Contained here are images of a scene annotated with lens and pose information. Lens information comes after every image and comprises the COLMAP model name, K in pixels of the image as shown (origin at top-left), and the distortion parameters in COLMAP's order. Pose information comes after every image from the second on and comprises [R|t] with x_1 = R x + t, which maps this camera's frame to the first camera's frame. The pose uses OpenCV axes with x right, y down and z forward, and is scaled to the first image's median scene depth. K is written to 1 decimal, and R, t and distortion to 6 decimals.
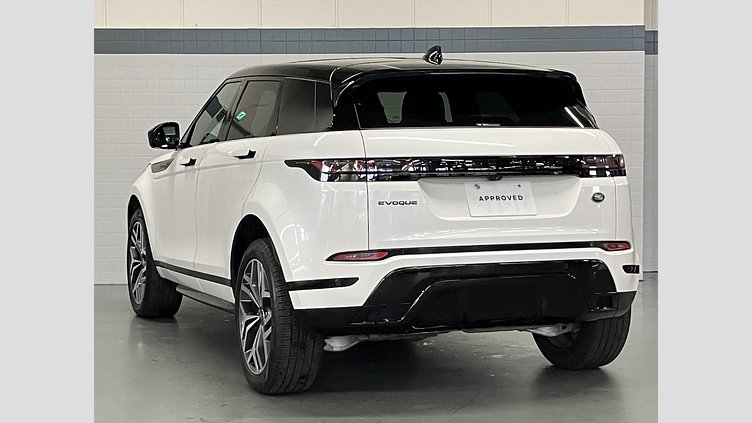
lens RADIAL K [[1777.1, 0, 376.0], [0, 1777.1, 211.5], [0, 0, 1]] dist [-0.523141, 0.000405]
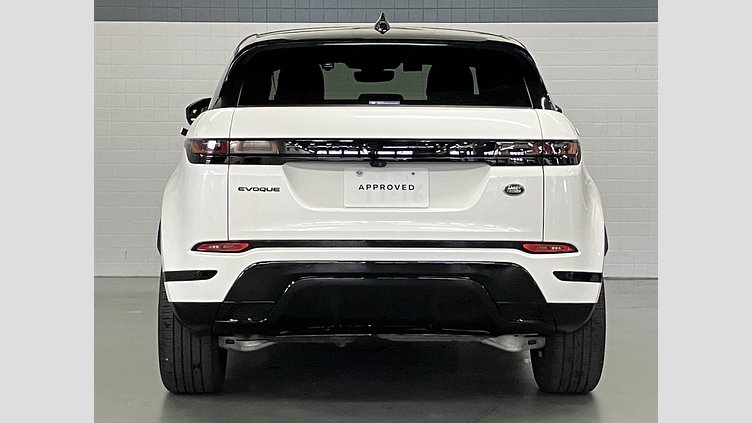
lens RADIAL K [[1826.7, 0, 376.0], [0, 1826.7, 211.5], [0, 0, 1]] dist [-0.007787, -0.003143]
pose [[0.933920, 0.034230, -0.355838, 0.376919], [-0.030126, 0.999400, 0.017071, -0.010577], [0.356209, -0.005222, 0.934392, 0.151949]]
